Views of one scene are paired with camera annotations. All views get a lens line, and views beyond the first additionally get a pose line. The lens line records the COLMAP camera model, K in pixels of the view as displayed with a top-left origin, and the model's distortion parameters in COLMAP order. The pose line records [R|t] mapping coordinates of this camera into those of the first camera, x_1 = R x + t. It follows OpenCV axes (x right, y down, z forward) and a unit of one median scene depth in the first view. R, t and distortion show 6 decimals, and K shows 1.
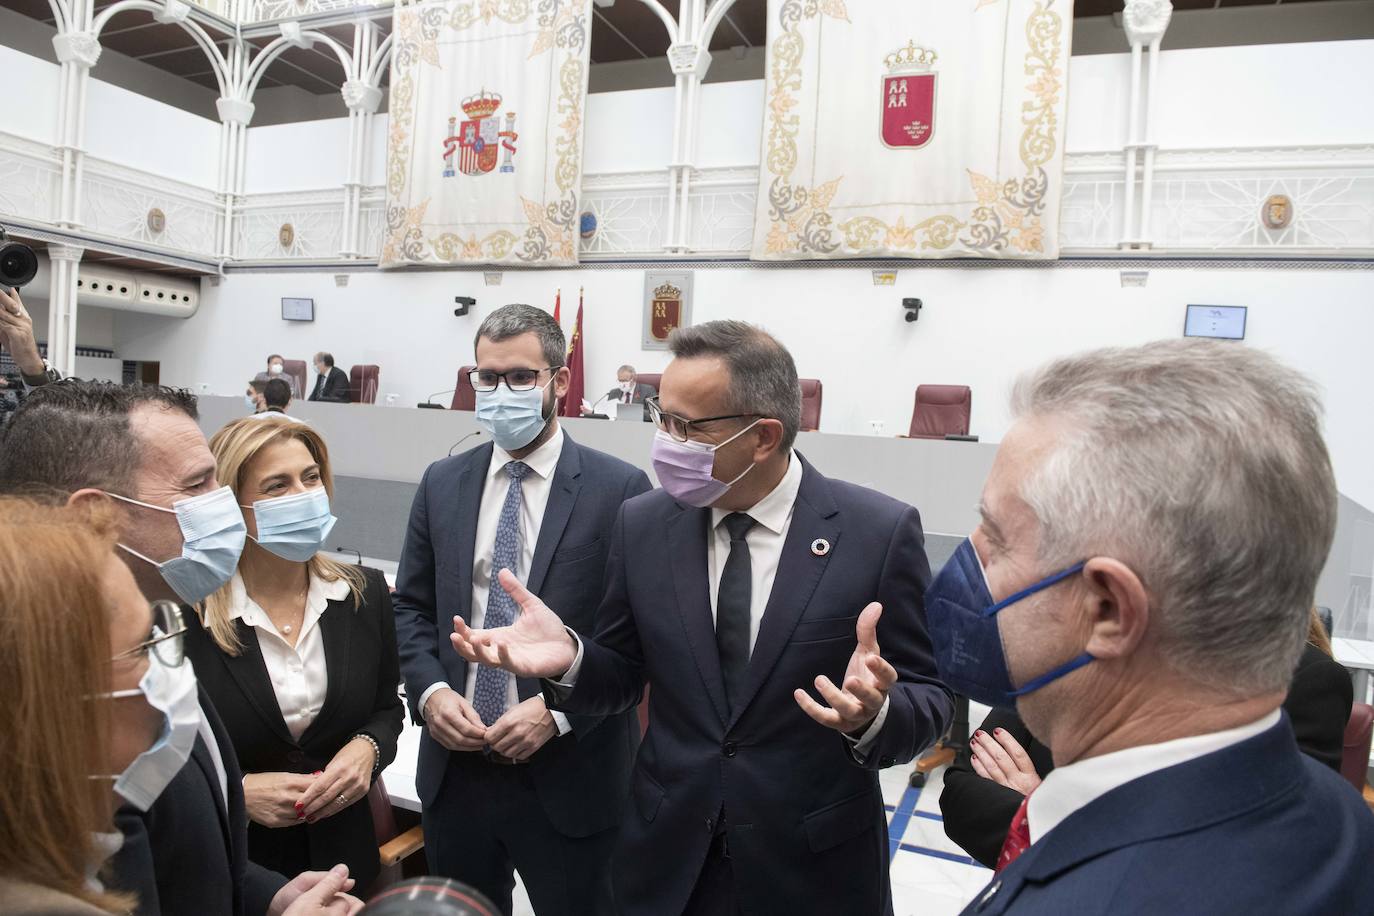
lens RADIAL K [[914.3, 0, 687.0], [0, 914.3, 458.0], [0, 0, 1]] dist [-0.055897, 0.001491]
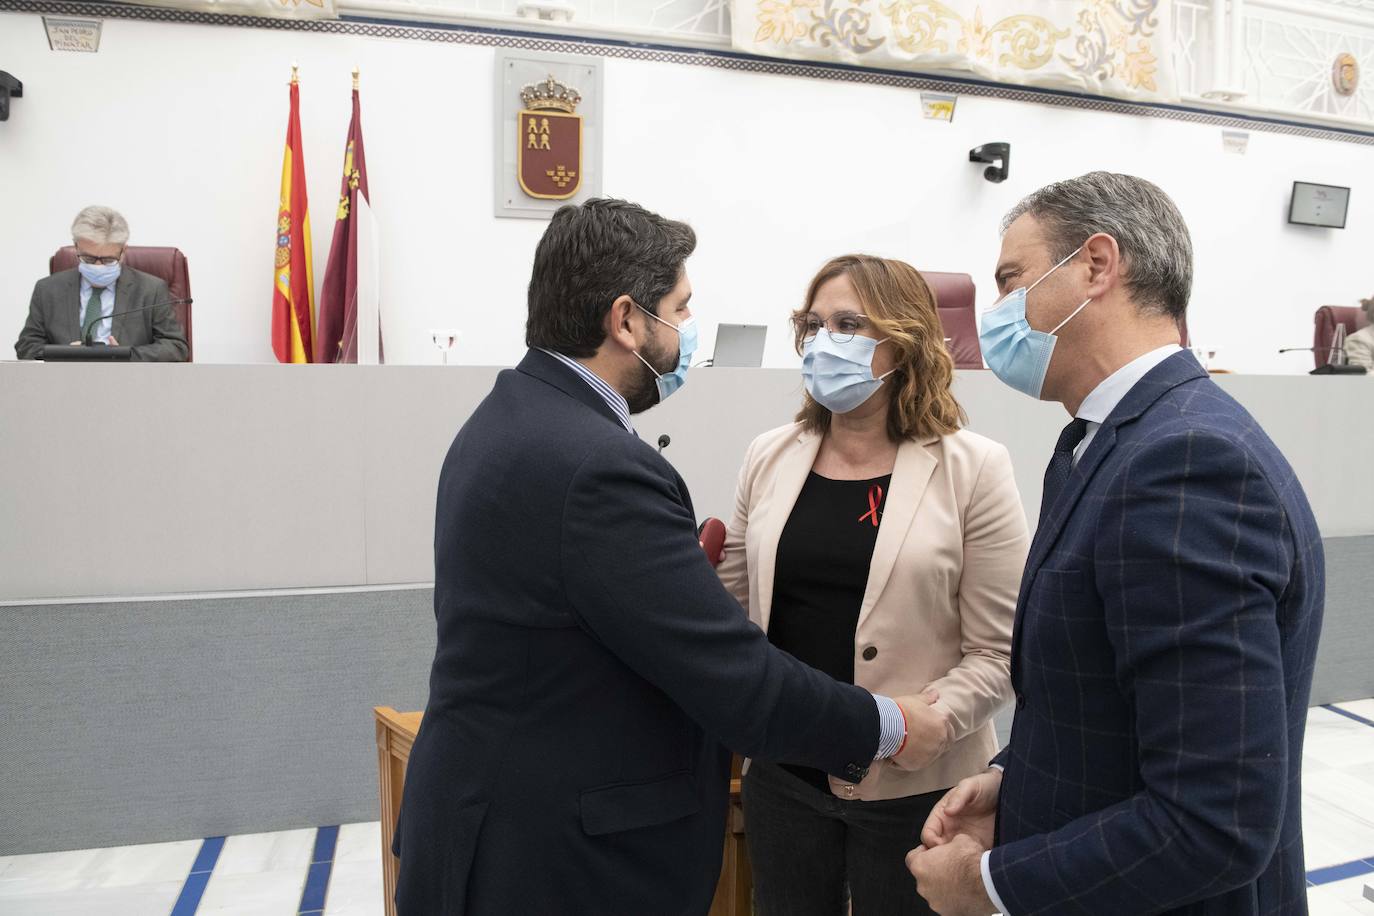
lens RADIAL K [[962.7, 0, 712.9], [0, 962.7, 458.8], [0, 0, 1]] dist [-0.059291, -0.001050]
pose [[0.780835, -0.109927, 0.614991, -0.305665], [0.062427, 0.993200, 0.098268, -0.036947], [-0.621611, -0.038339, 0.782387, 0.572788]]
